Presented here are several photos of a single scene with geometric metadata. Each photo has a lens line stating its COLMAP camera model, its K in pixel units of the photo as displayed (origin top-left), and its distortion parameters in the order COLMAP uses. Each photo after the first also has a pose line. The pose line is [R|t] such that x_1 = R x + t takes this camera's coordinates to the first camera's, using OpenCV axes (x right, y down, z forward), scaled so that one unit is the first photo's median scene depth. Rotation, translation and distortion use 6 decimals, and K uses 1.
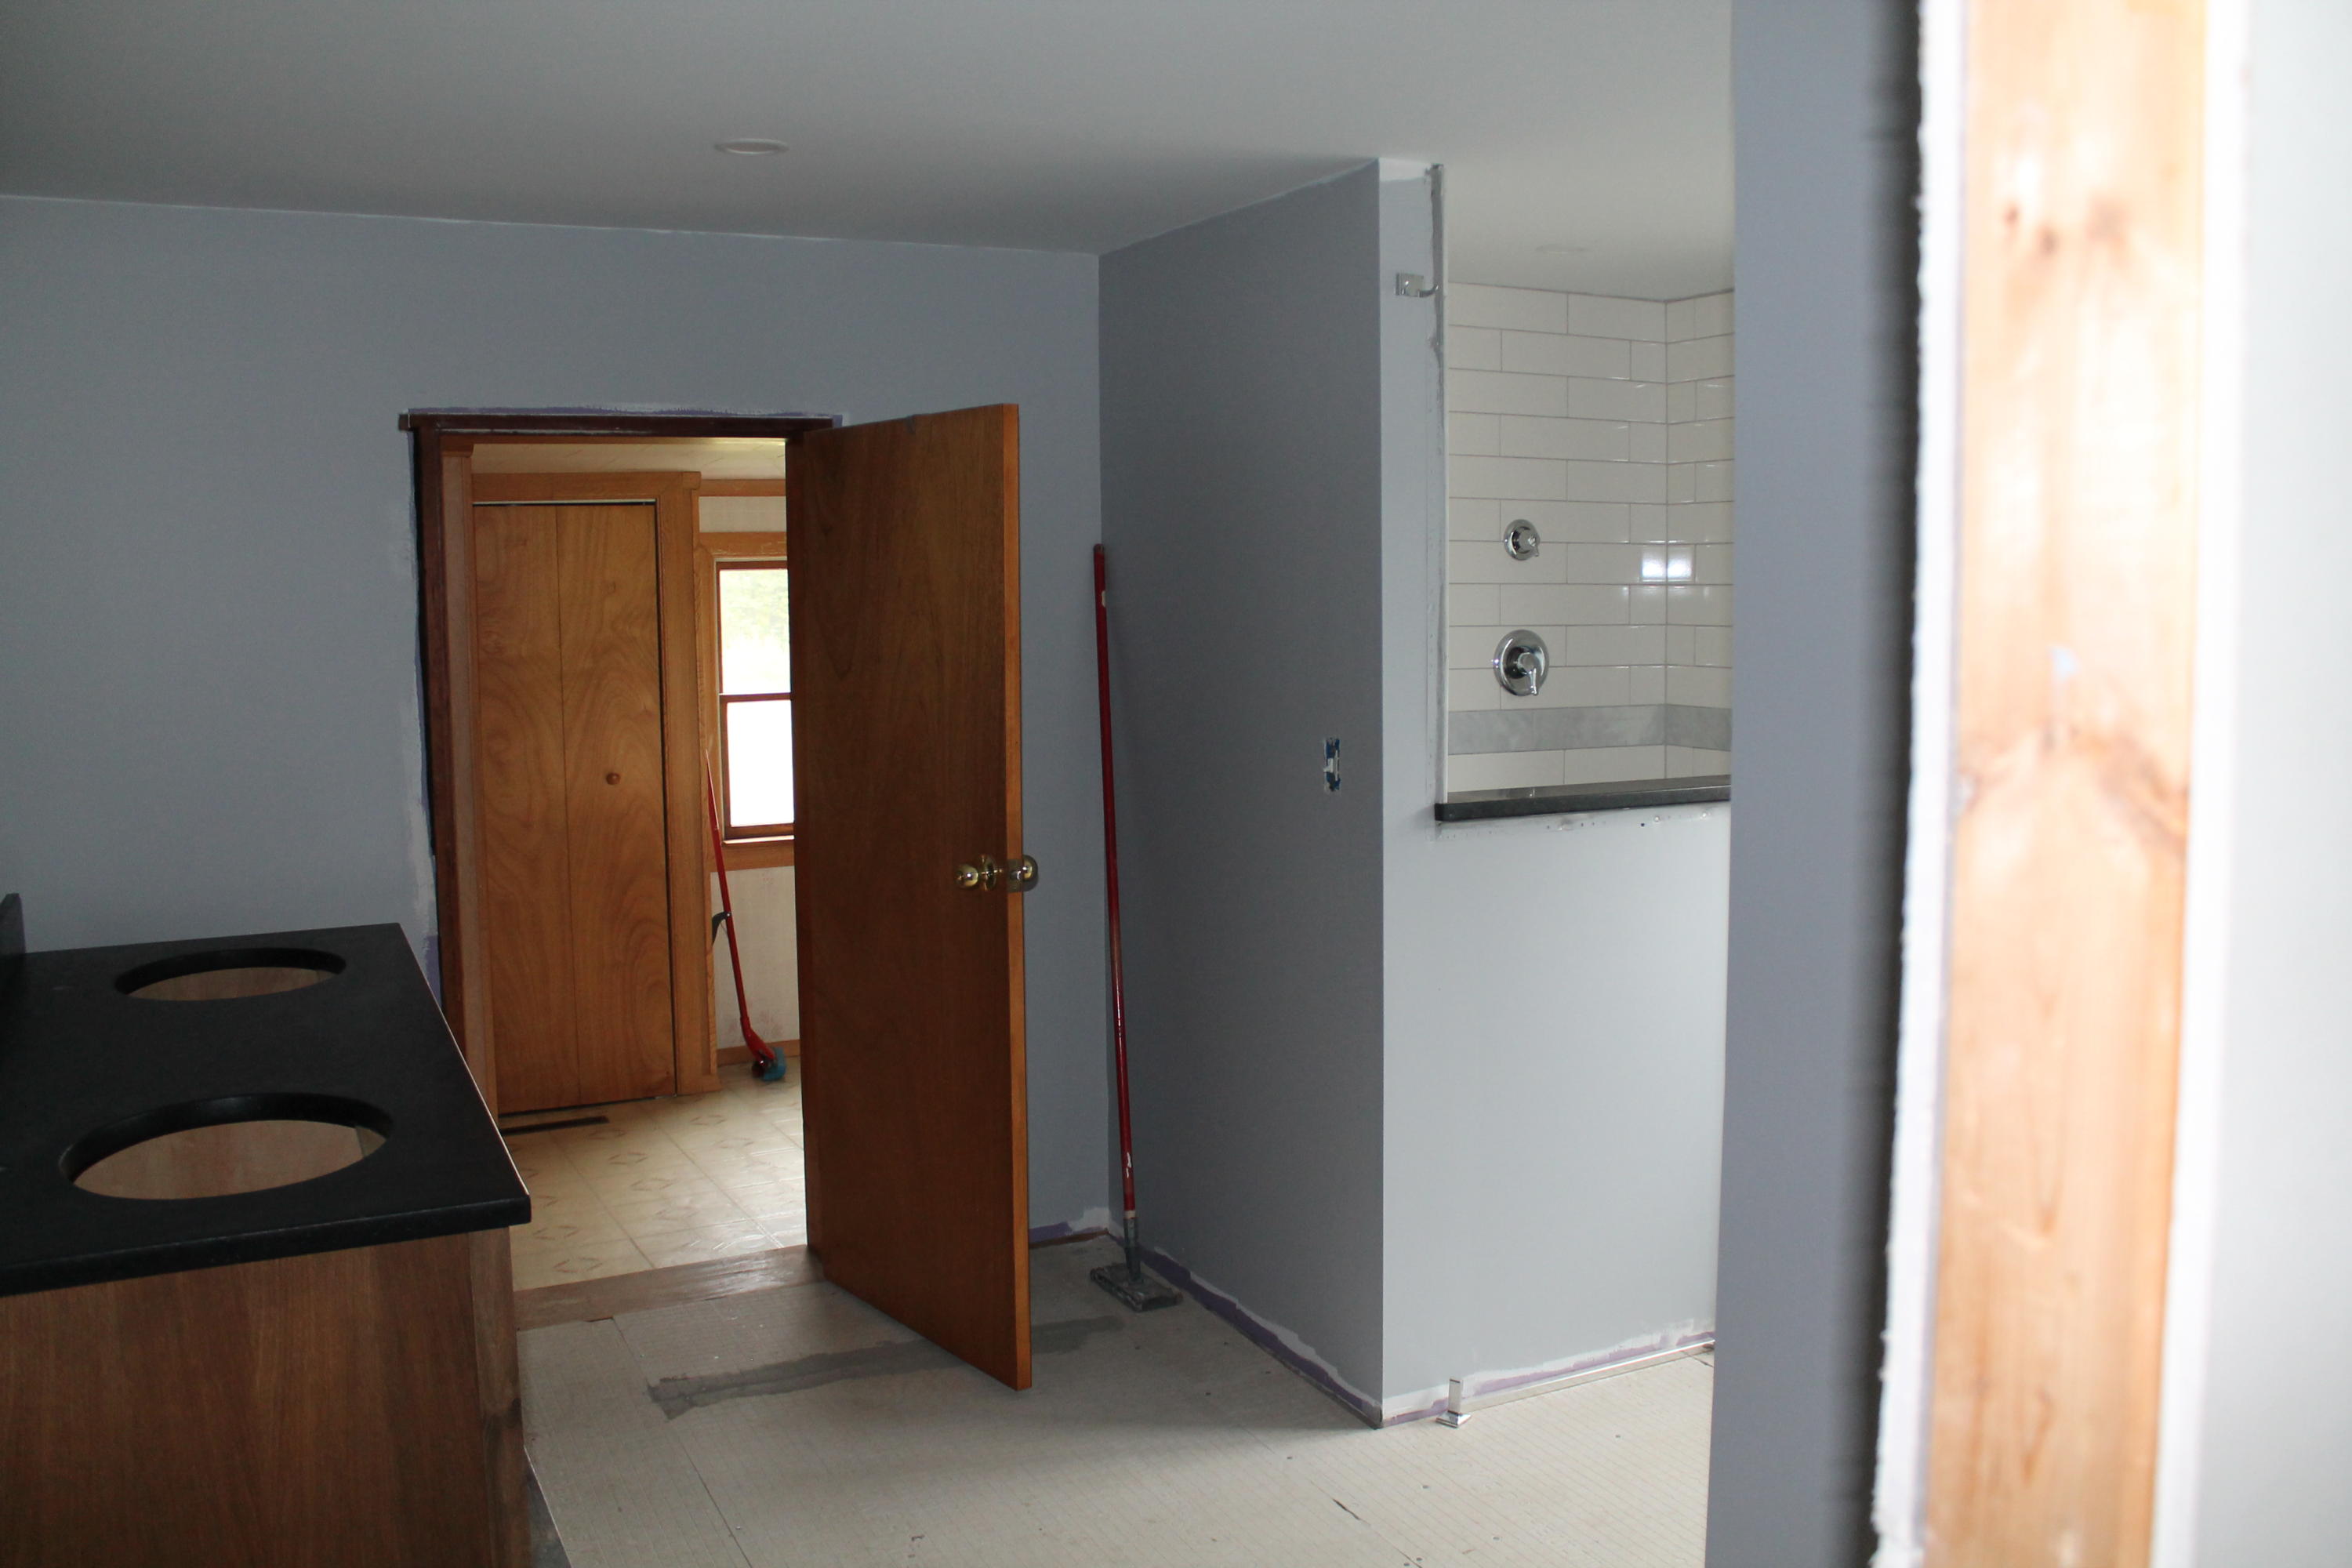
lens RADIAL K [[1980.3, 0, 1176.0], [0, 1980.3, 784.0], [0, 0, 1]] dist [-0.173602, 0.159103]
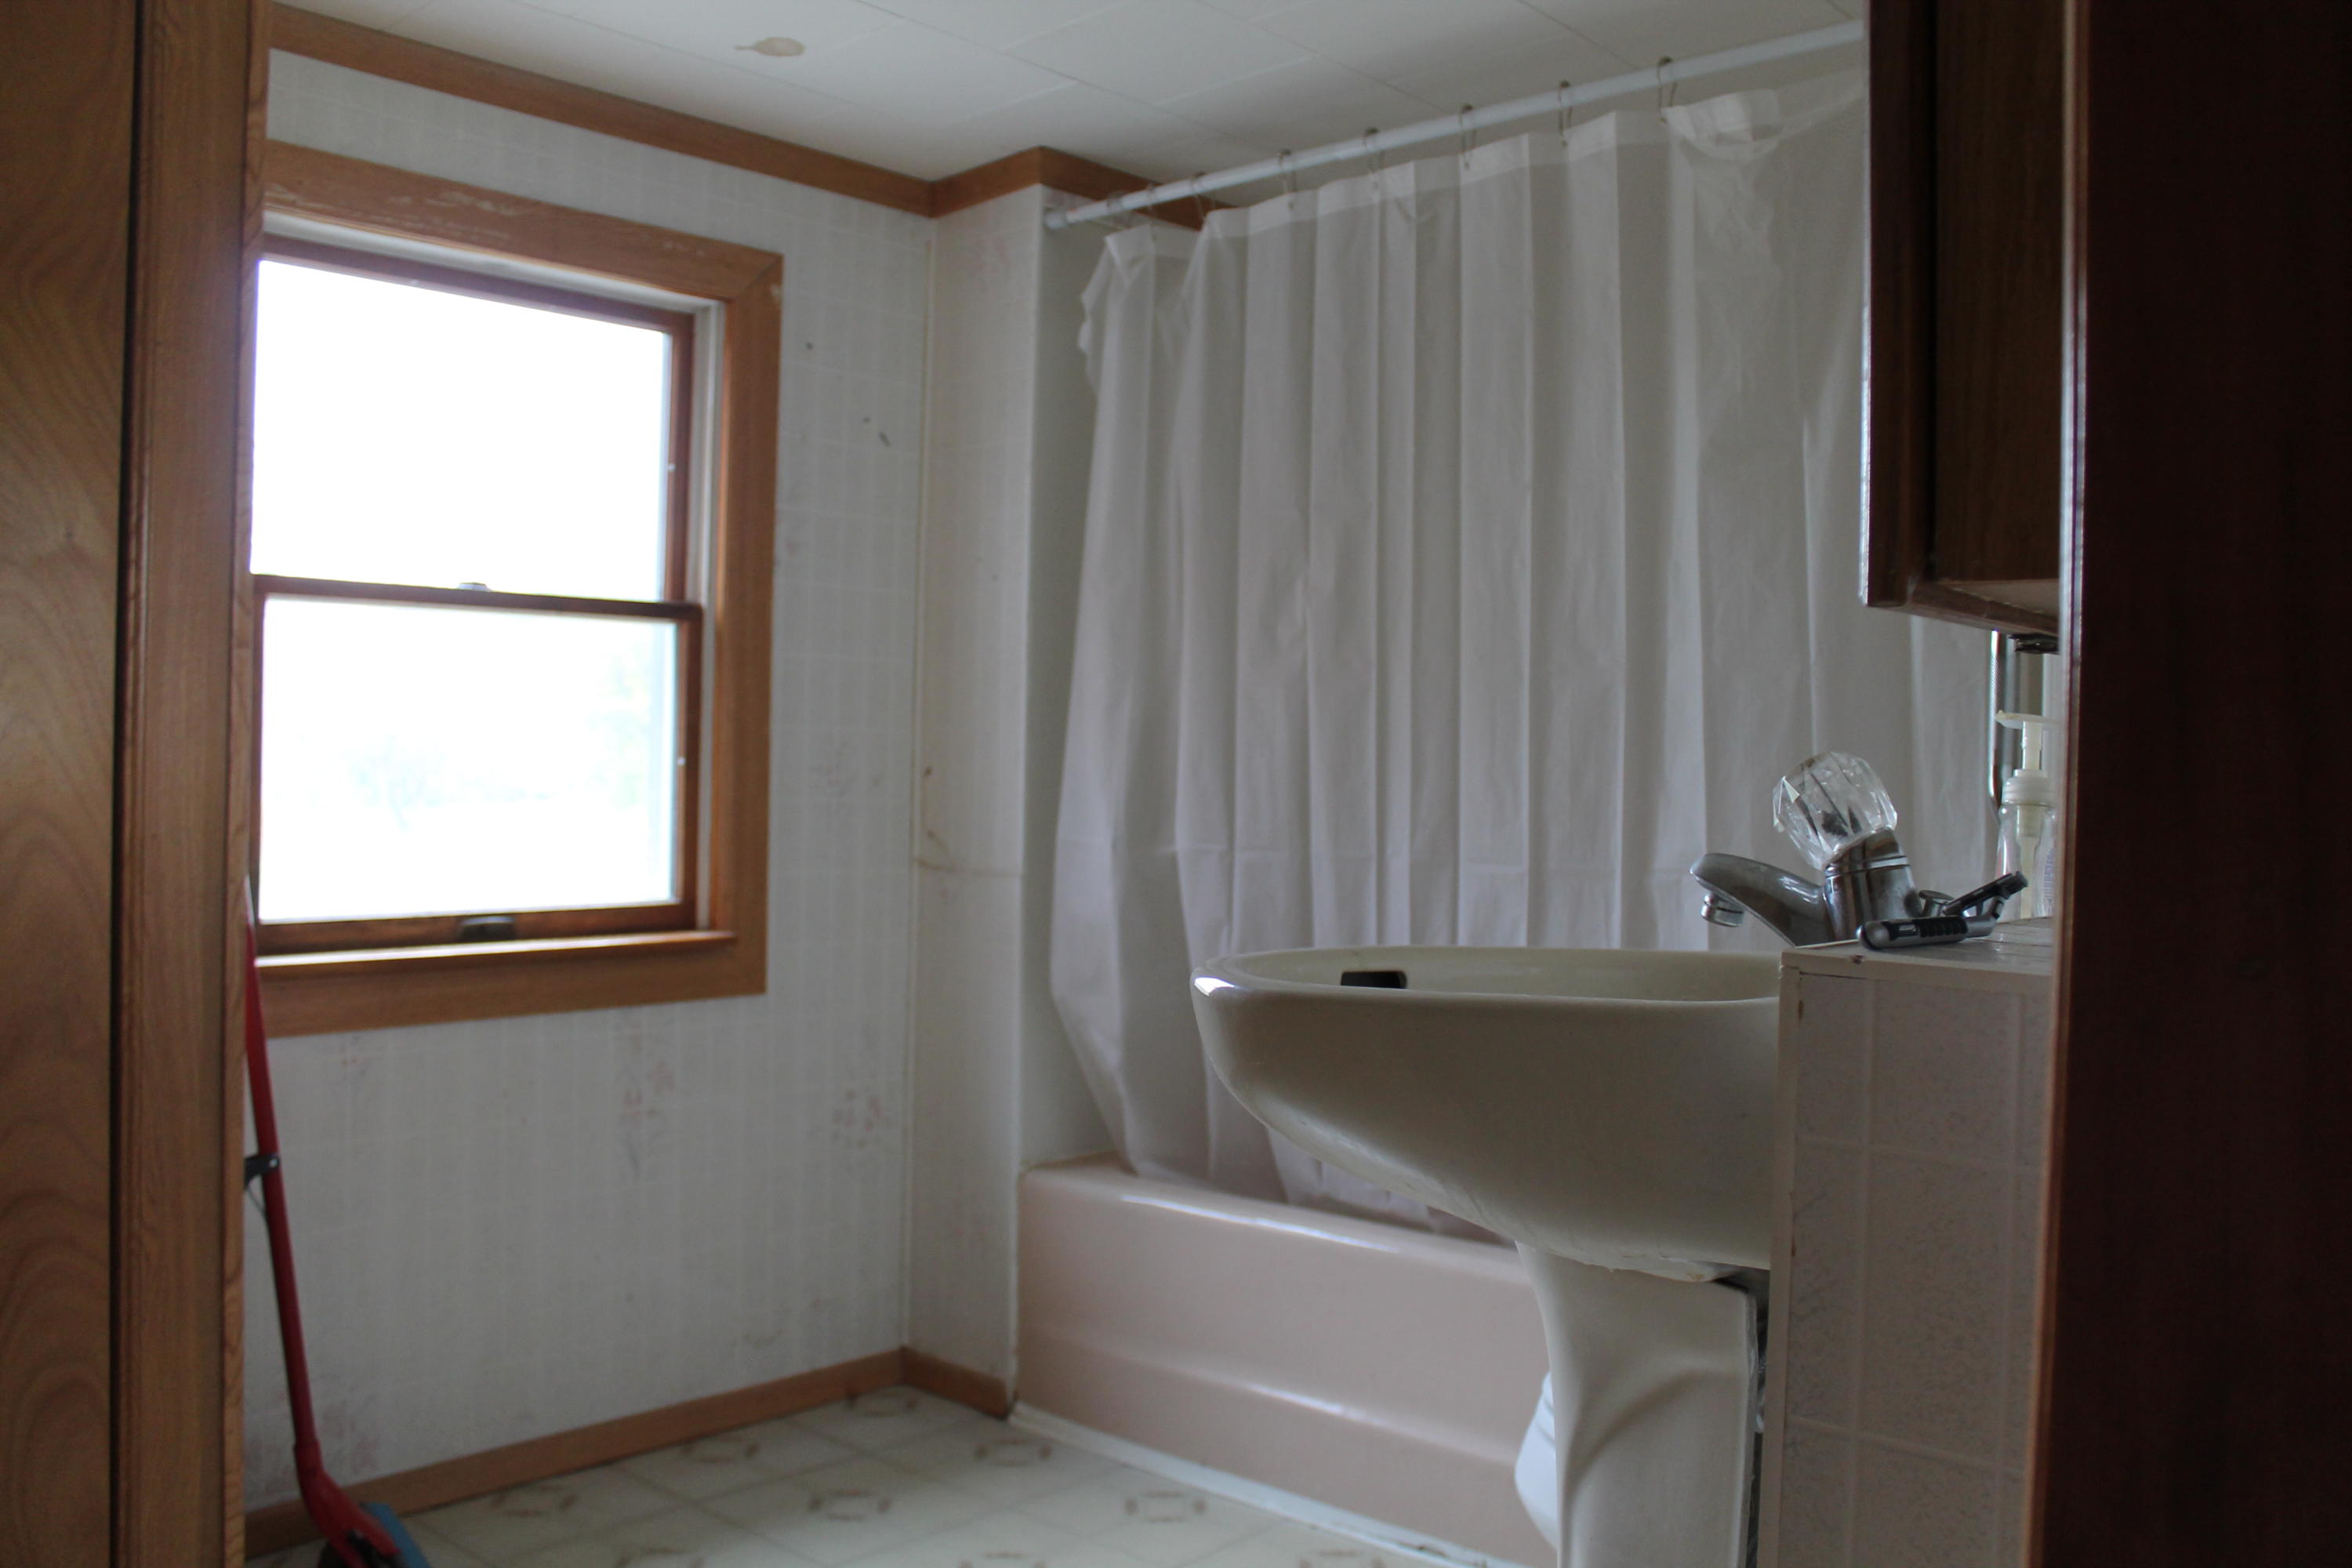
lens RADIAL K [[1980.3, 0, 1176.0], [0, 1980.3, 784.0], [0, 0, 1]] dist [-0.173602, 0.159103]
pose [[0.935699, 0.021033, 0.352172, -0.198990], [0.009960, 0.996249, -0.085963, 0.029346], [-0.352659, 0.083943, 0.931979, 0.611714]]
